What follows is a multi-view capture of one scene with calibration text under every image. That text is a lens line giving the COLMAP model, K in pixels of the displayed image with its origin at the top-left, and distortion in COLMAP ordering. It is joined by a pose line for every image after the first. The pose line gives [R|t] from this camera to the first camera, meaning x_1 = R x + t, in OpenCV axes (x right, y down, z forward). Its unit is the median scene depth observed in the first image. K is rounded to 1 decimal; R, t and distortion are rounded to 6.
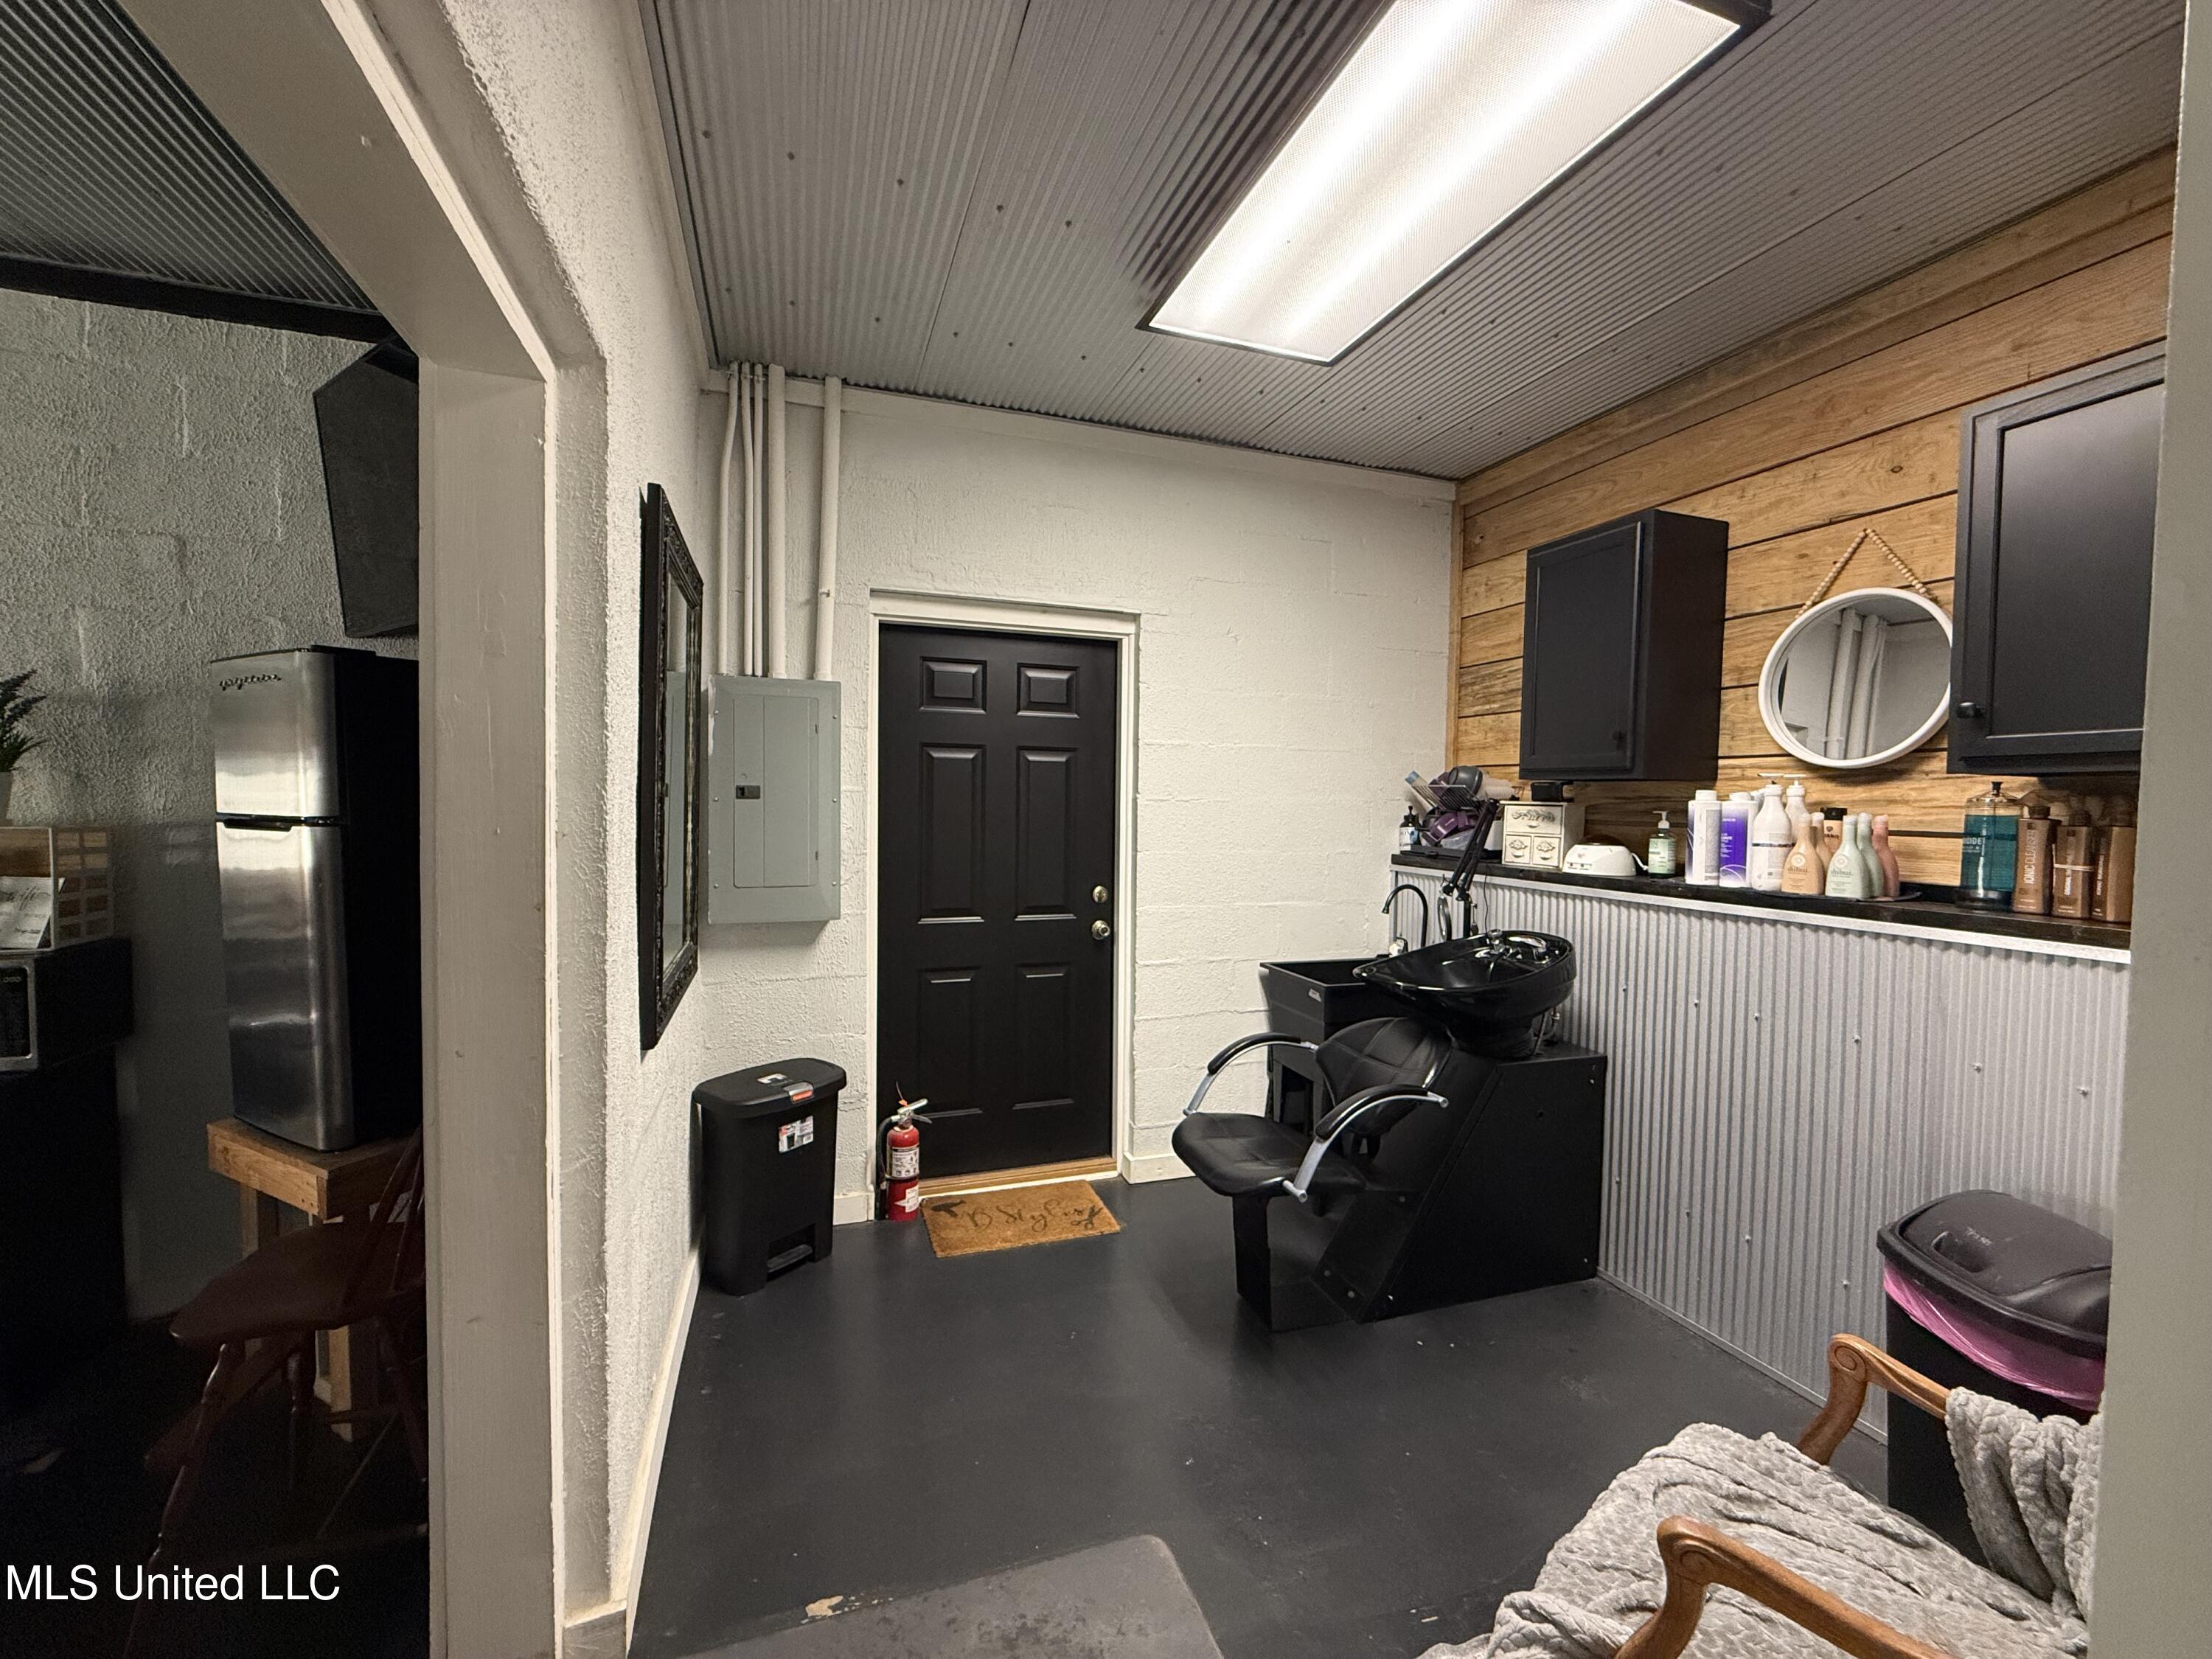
lens RADIAL K [[881.0, 0, 1095.3], [0, 881.0, 830.8], [0, 0, 1]] dist [-0.001056, 0.000715]
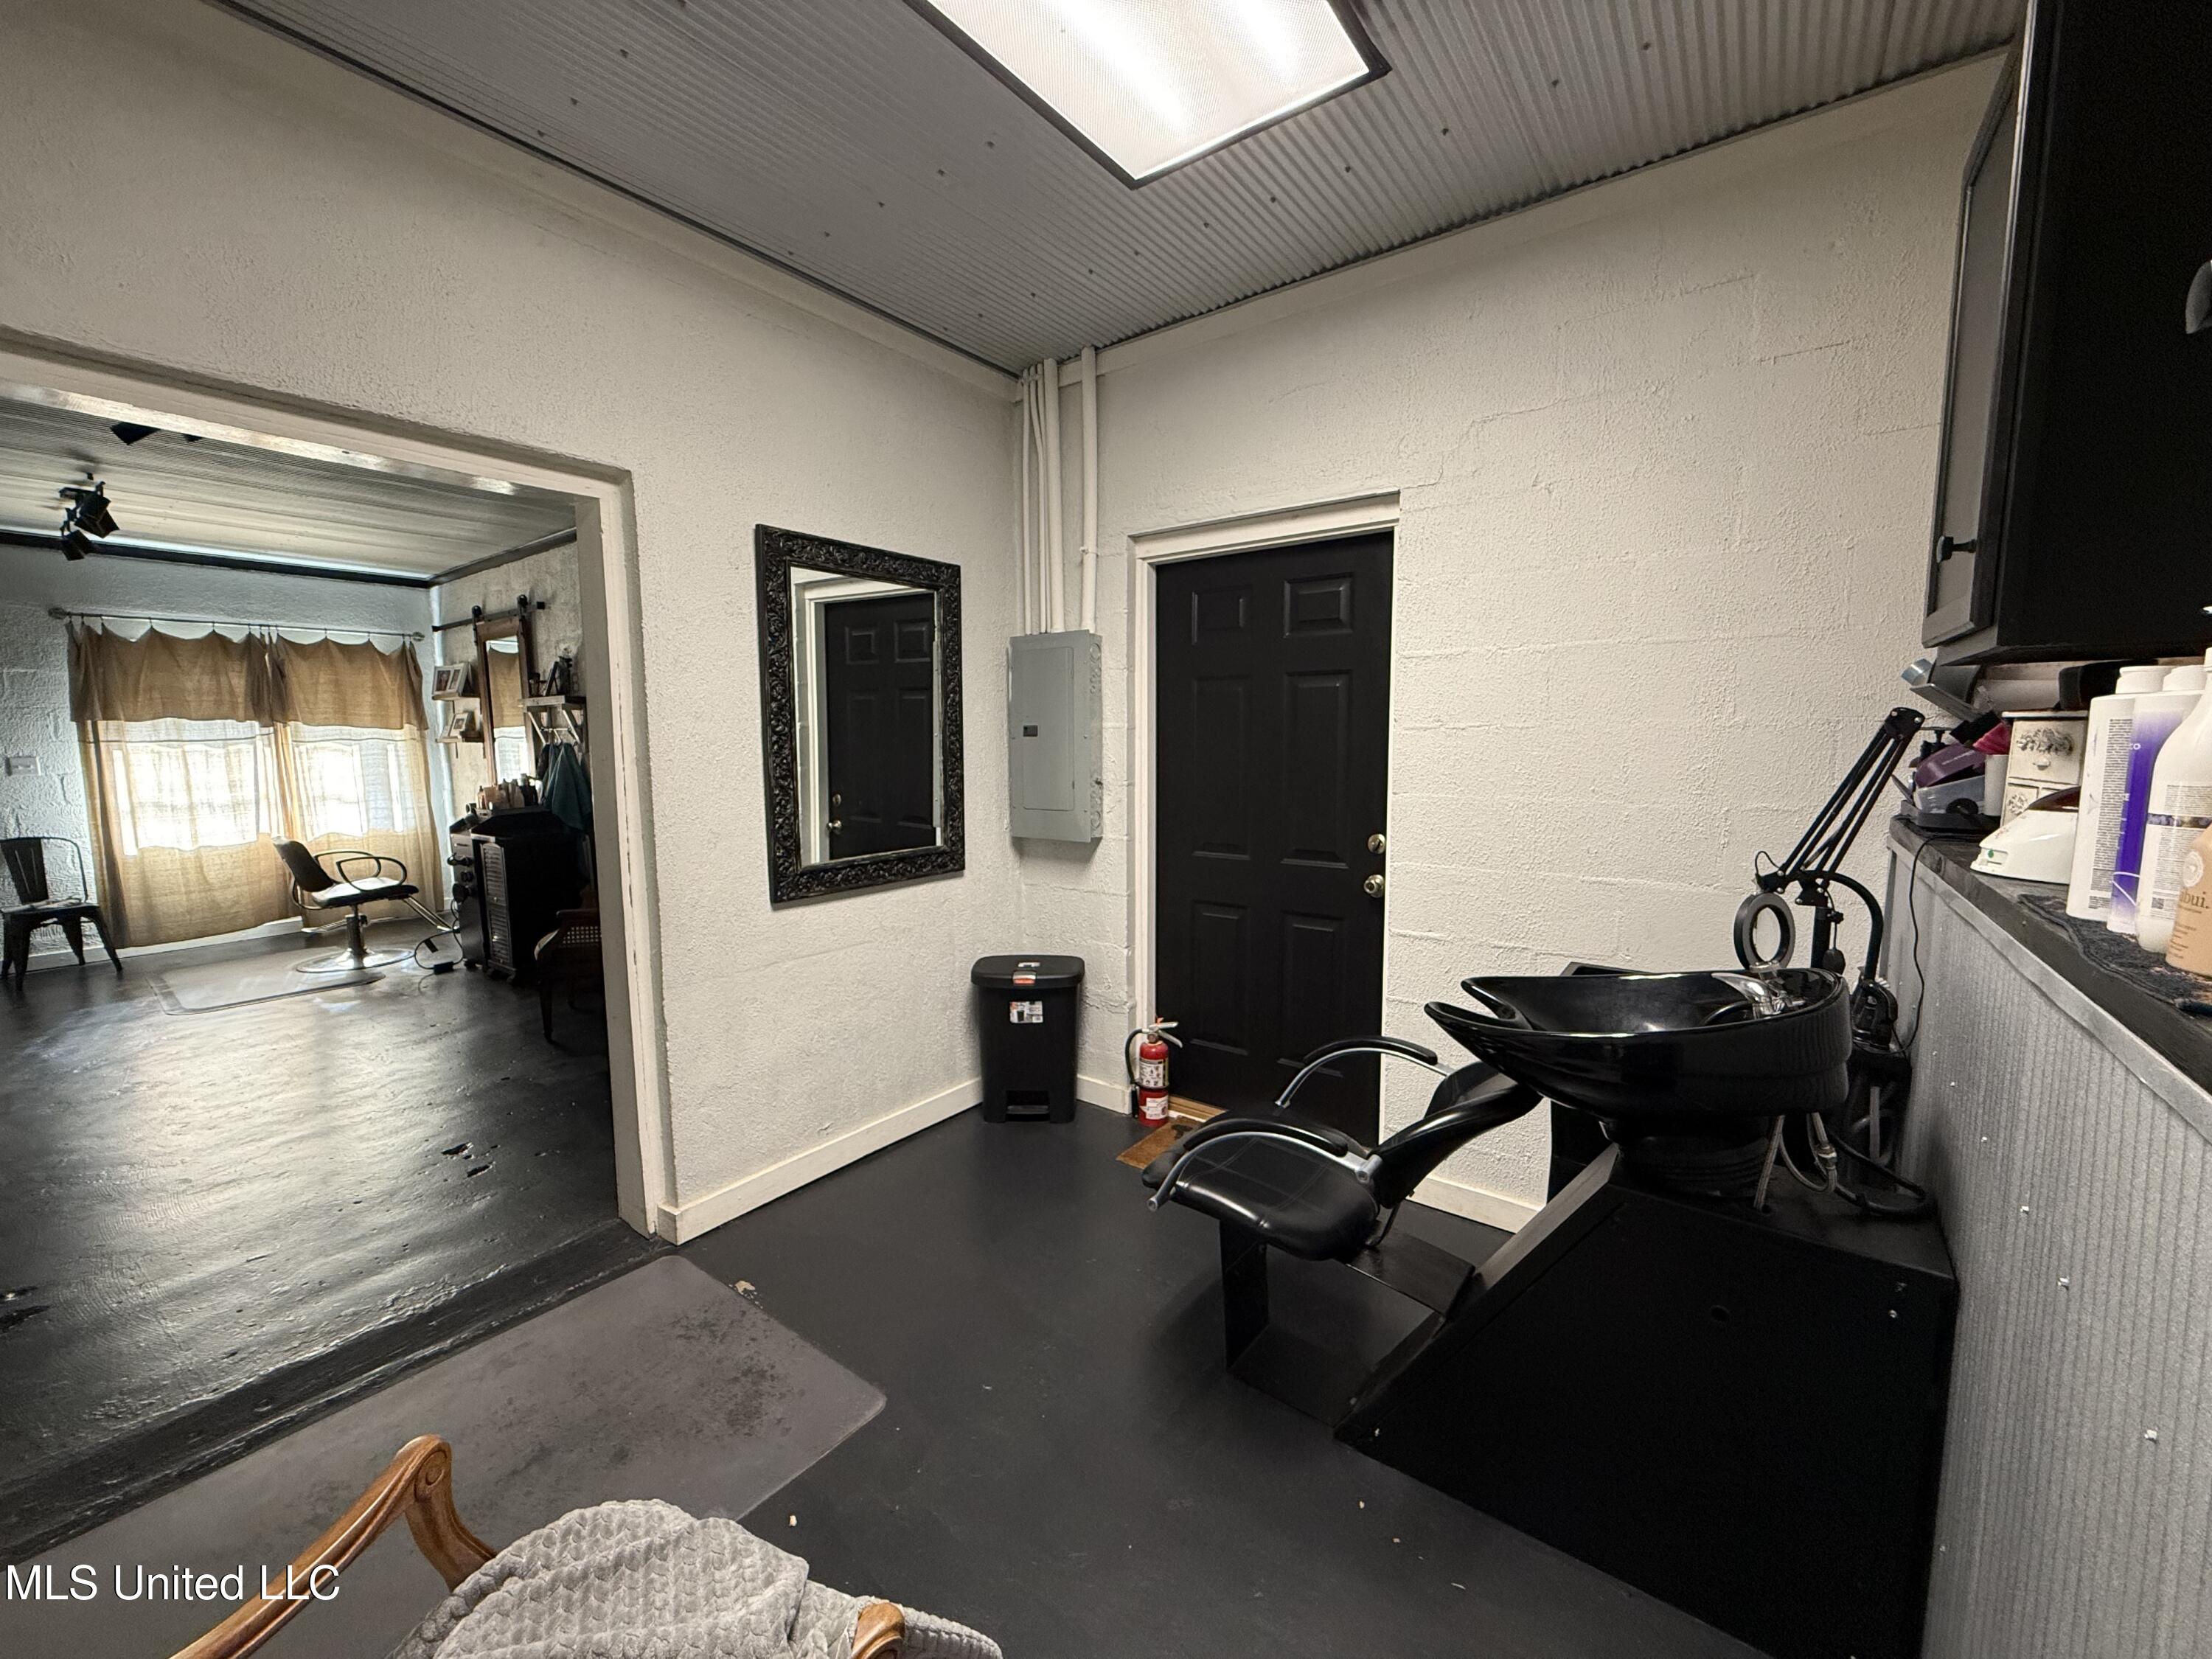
lens RADIAL K [[881.0, 0, 1102.2], [0, 881.0, 826.4], [0, 0, 1]] dist [-0.001056, 0.000715]
pose [[0.564340, 0.065783, -0.822918, 0.633149], [-0.012949, 0.997403, 0.070850, 0.000442], [0.825441, -0.029327, 0.563726, 0.364401]]
